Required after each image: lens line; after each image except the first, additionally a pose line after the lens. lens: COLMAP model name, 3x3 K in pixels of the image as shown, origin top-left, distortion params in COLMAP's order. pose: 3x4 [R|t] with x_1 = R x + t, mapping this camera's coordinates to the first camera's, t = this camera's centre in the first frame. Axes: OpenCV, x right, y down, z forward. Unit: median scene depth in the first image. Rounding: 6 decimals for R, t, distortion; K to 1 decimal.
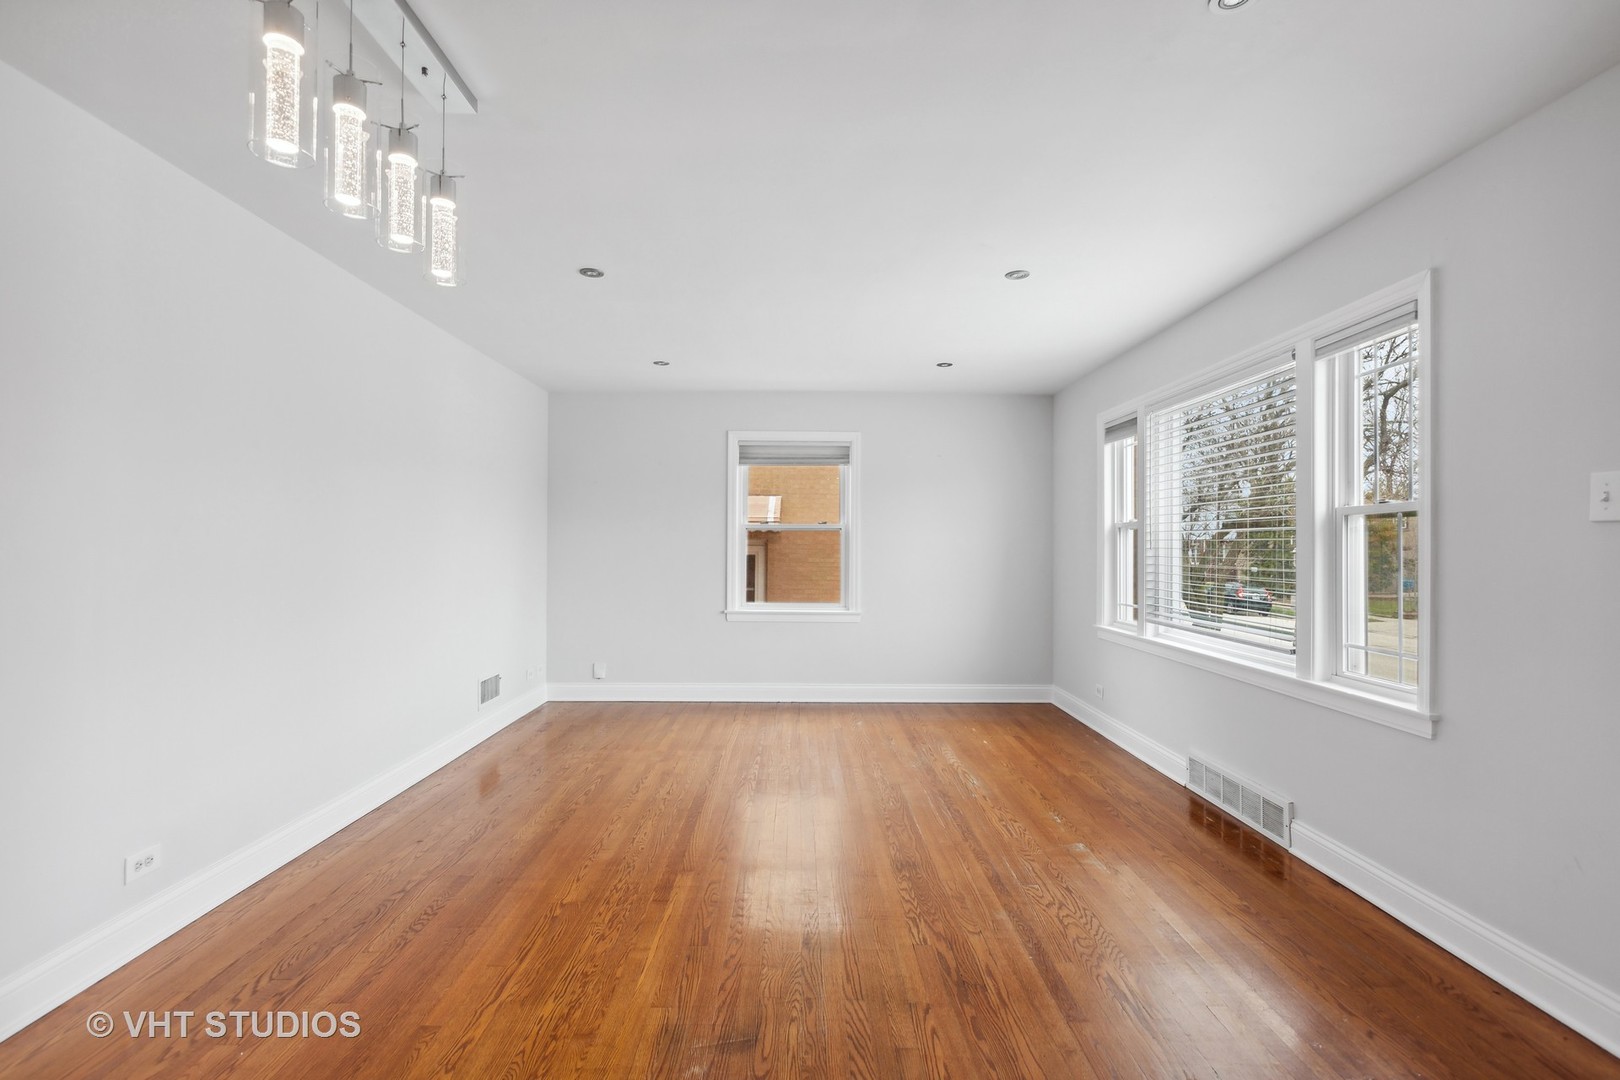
lens RADIAL K [[756.1, 0, 806.7], [0, 756.1, 544.2], [0, 0, 1]] dist [0.000118, -0.000213]
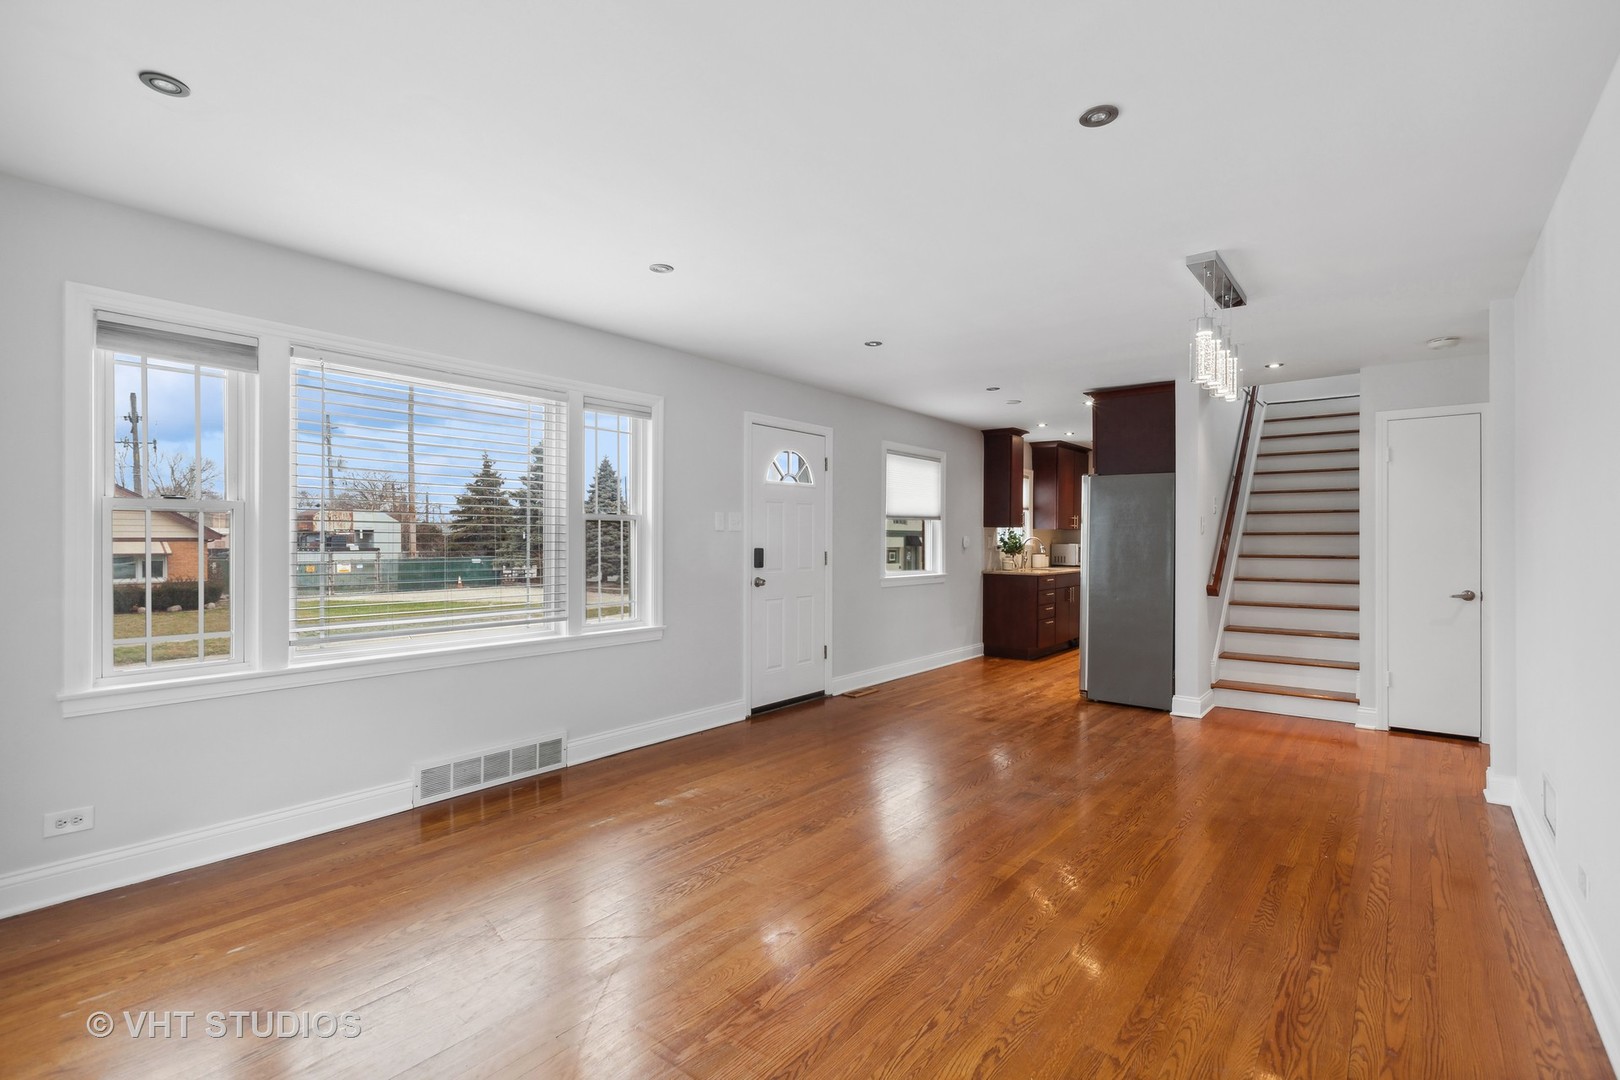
lens RADIAL K [[756.1, 0, 806.0], [0, 756.1, 538.2], [0, 0, 1]] dist [0.000118, -0.000213]
pose [[-0.777101, -0.005947, 0.629347, -0.557623], [-0.008313, 0.999965, -0.000817, -0.003082], [-0.629320, -0.005867, -0.777124, 1.851757]]
